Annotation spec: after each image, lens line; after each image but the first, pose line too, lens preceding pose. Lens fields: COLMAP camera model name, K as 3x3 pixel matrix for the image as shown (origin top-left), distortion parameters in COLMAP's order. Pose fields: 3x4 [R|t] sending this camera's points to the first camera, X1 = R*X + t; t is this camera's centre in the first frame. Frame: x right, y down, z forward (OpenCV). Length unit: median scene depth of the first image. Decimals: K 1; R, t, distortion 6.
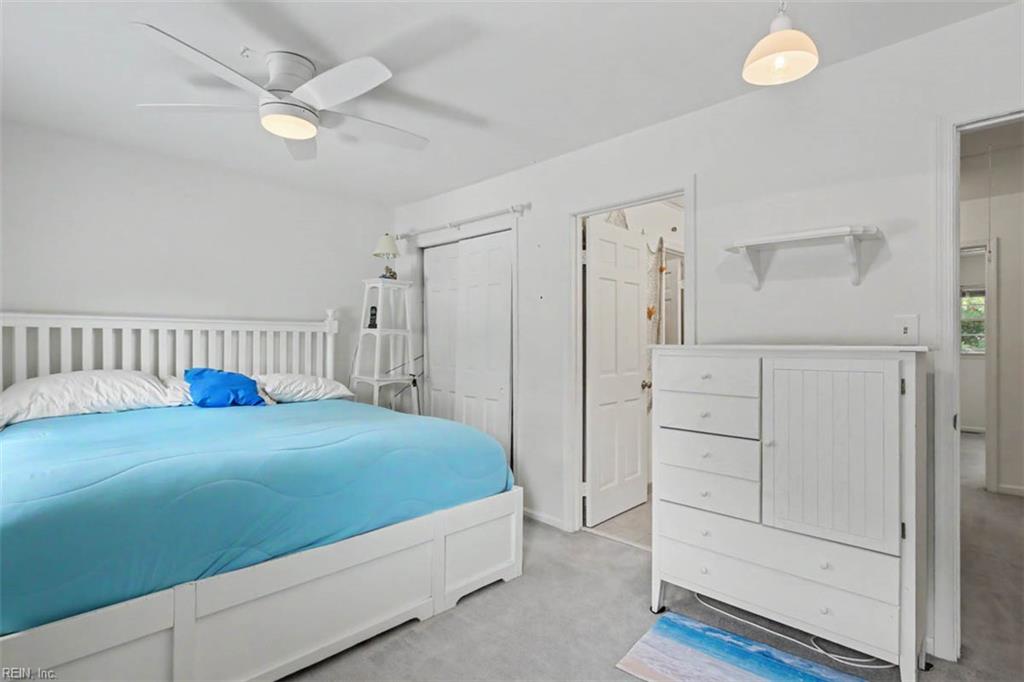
lens RADIAL K [[476.8, 0, 519.1], [0, 476.8, 343.5], [0, 0, 1]] dist [-0.003024, 0.000269]
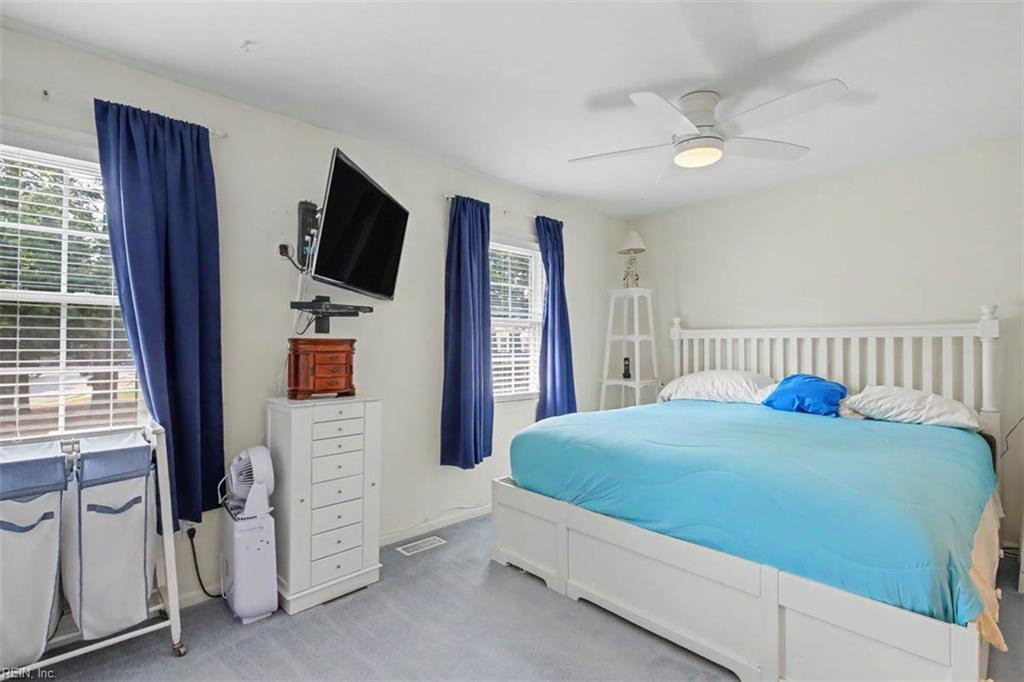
lens RADIAL K [[476.8, 0, 518.8], [0, 476.8, 344.2], [0, 0, 1]] dist [-0.003024, 0.000269]
pose [[0.002624, -0.007852, -0.999966, 0.418734], [-0.009328, 0.999925, -0.007876, -0.000177], [0.999953, 0.009348, 0.002551, 0.399534]]
